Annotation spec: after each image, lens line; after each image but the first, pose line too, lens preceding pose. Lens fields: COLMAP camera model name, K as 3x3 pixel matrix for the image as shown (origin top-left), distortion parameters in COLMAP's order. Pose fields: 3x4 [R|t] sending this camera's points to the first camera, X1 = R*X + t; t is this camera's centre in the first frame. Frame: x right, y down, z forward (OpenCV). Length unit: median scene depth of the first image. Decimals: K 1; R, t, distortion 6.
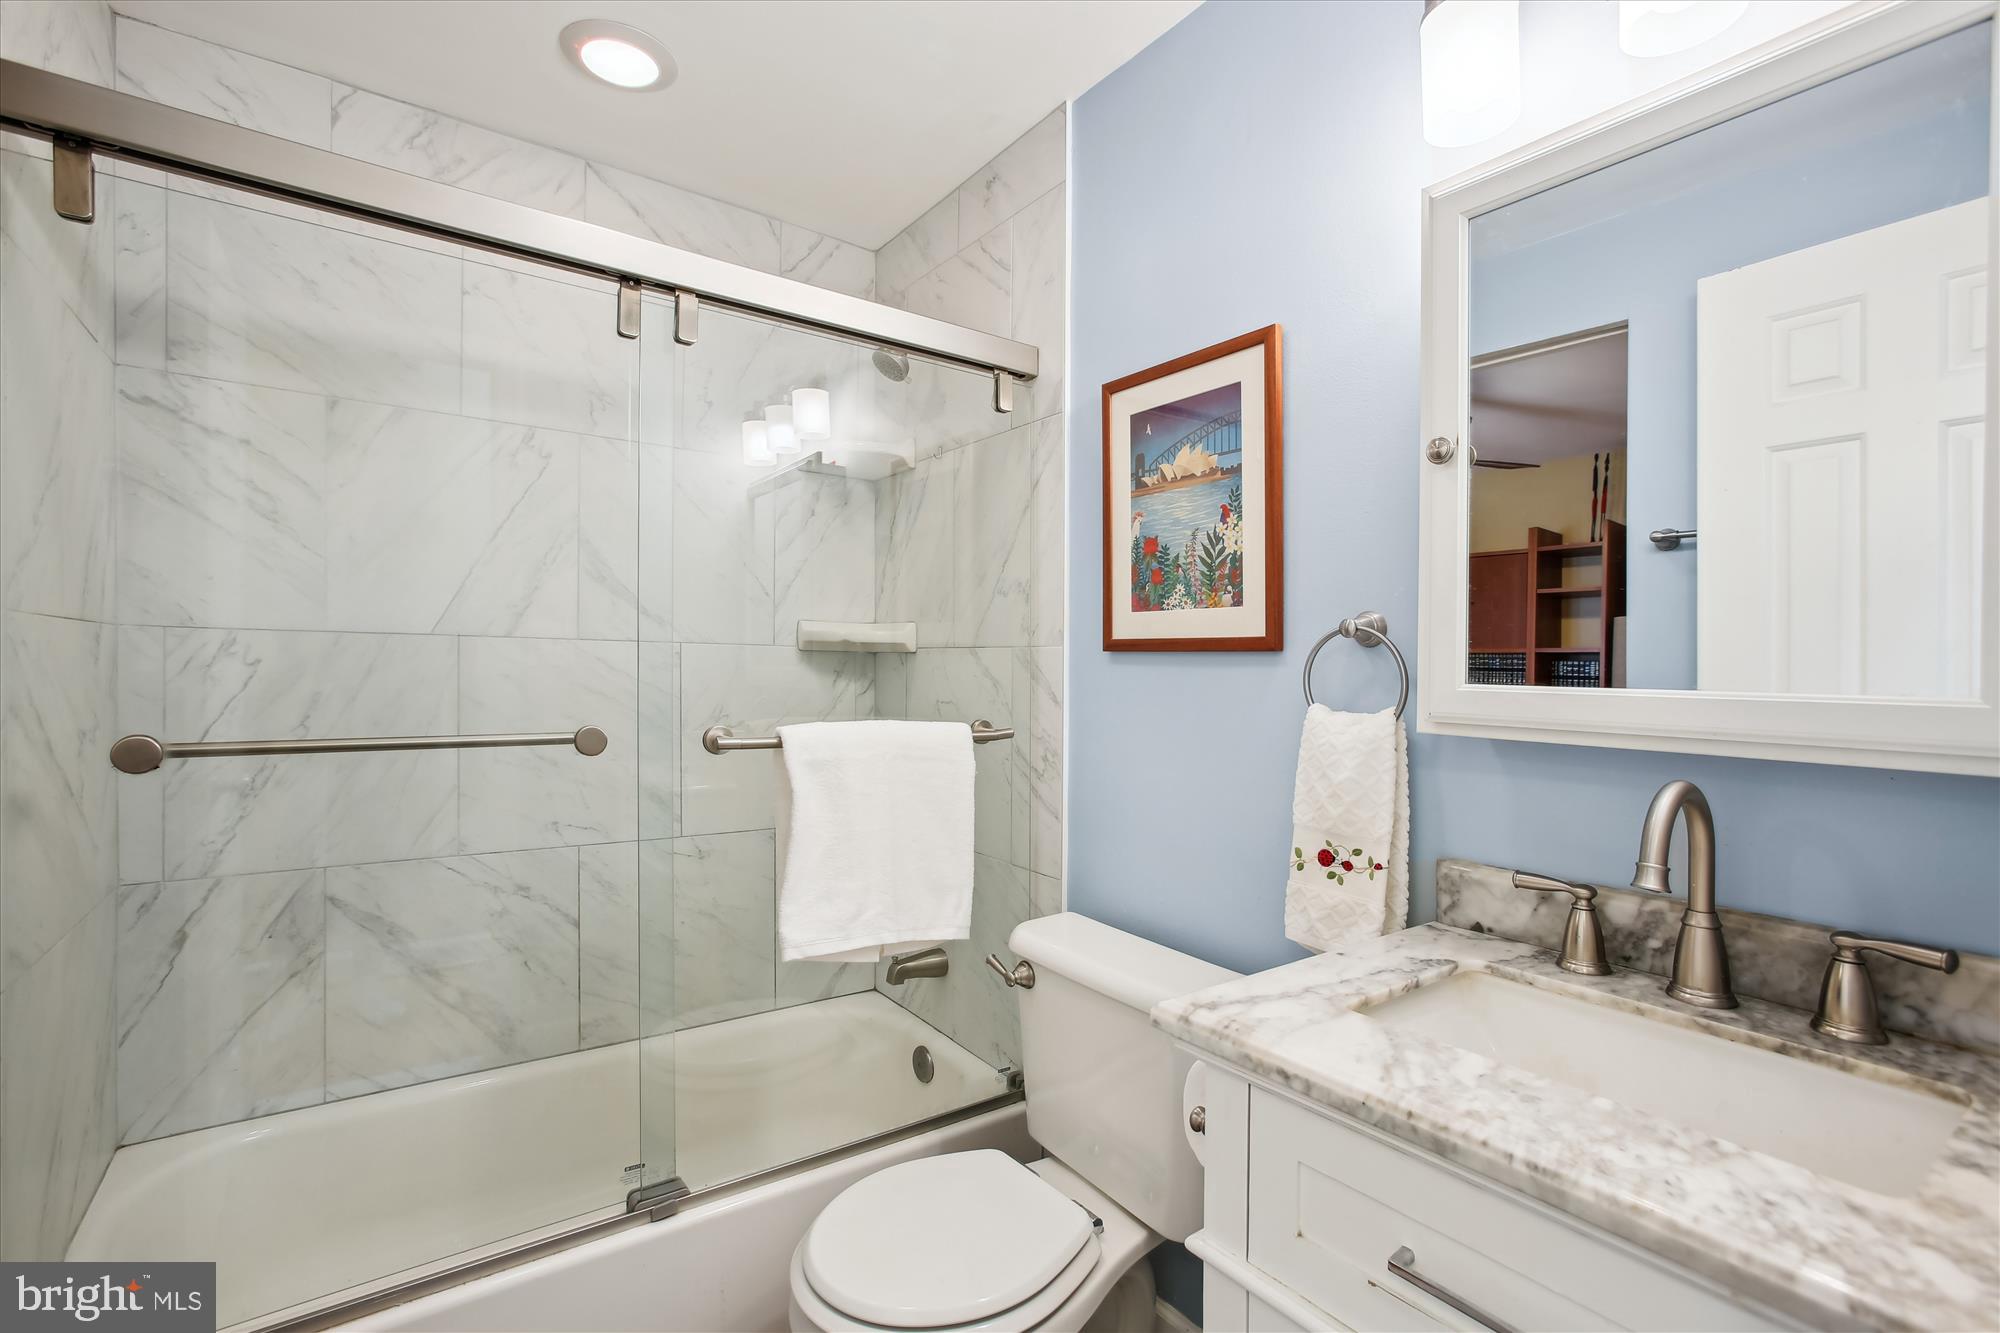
lens RADIAL K [[914.7, 0, 987.3], [0, 914.7, 654.0], [0, 0, 1]] dist [-0.033601, 0.020722]
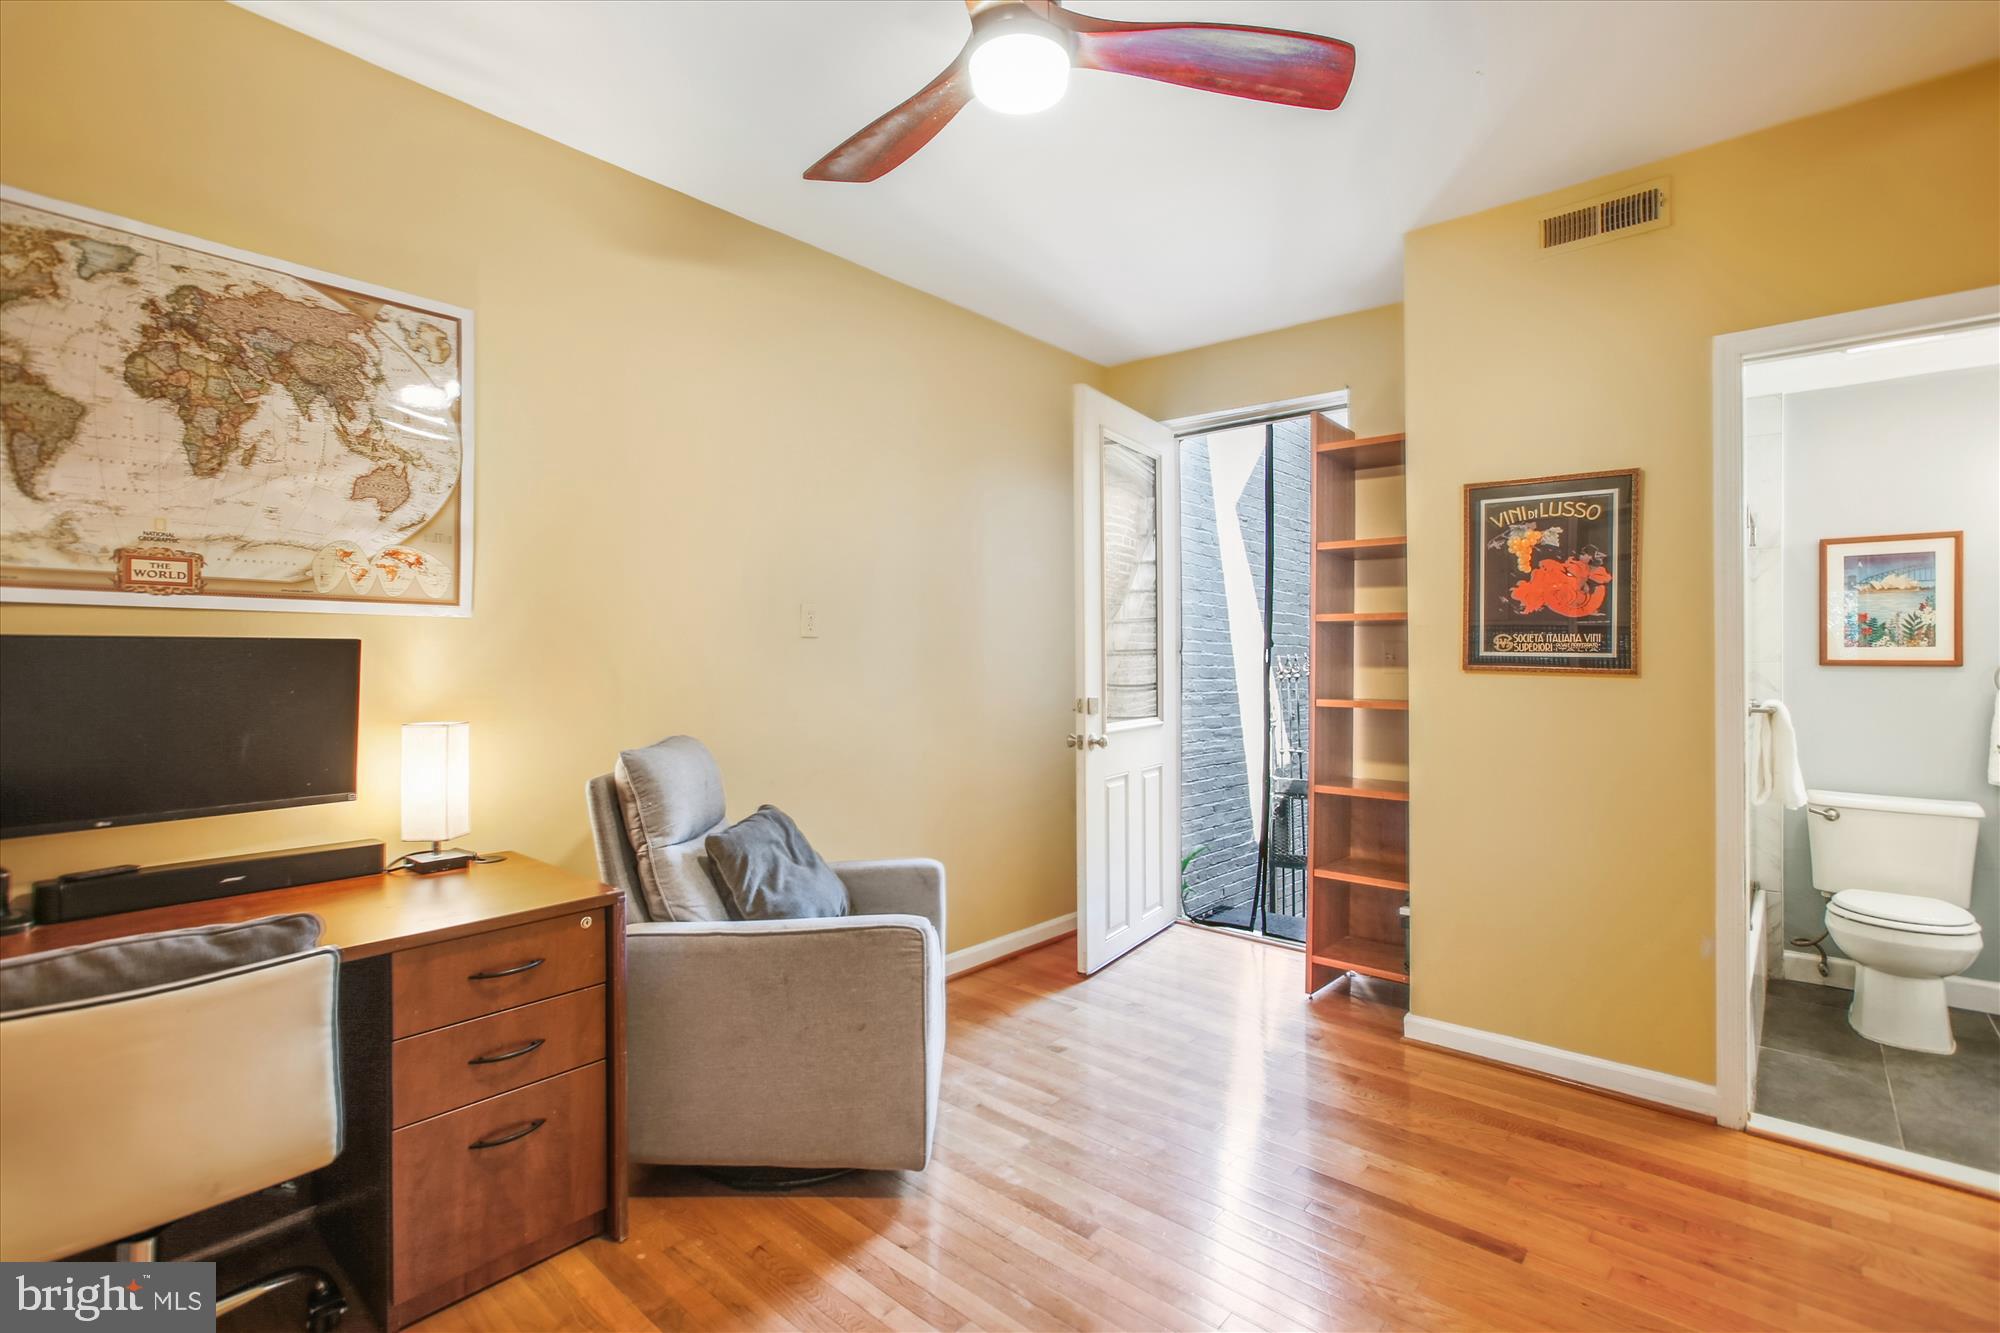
lens RADIAL K [[931.1, 0, 1000.0], [0, 931.1, 666.5], [0, 0, 1]] dist [-0.018555, 0.010596]
pose [[0.972606, -0.002470, 0.232448, -2.570568], [0.000499, 0.999963, 0.008535, -0.022657], [-0.232460, -0.008185, 0.972571, -0.744558]]
